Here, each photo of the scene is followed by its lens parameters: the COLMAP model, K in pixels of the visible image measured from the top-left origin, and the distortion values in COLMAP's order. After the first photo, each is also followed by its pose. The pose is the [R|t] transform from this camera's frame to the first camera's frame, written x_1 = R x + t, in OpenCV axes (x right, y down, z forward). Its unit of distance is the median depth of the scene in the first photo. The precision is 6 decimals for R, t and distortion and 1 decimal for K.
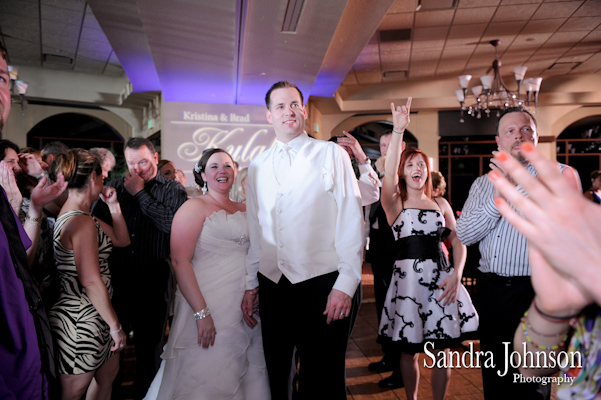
lens RADIAL K [[425.5, 0, 302.3], [0, 425.5, 198.6], [0, 0, 1]] dist [-0.061531, 0.000866]
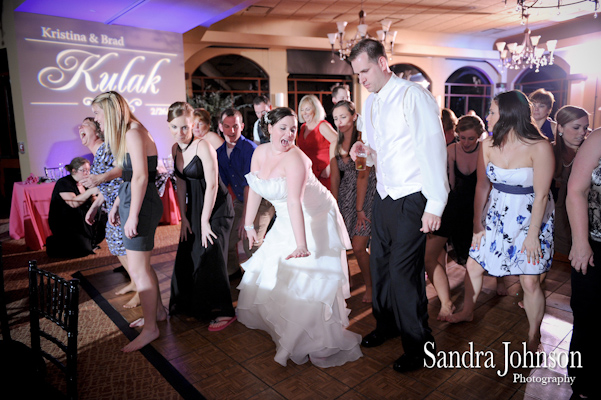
lens RADIAL K [[425.5, 0, 300.7], [0, 425.5, 198.8], [0, 0, 1]] dist [-0.061531, 0.000866]
pose [[0.833596, -0.101985, 0.542879, -0.322360], [0.018135, 0.987331, 0.157633, 0.001259], [-0.552078, -0.121557, 0.824884, 0.049160]]
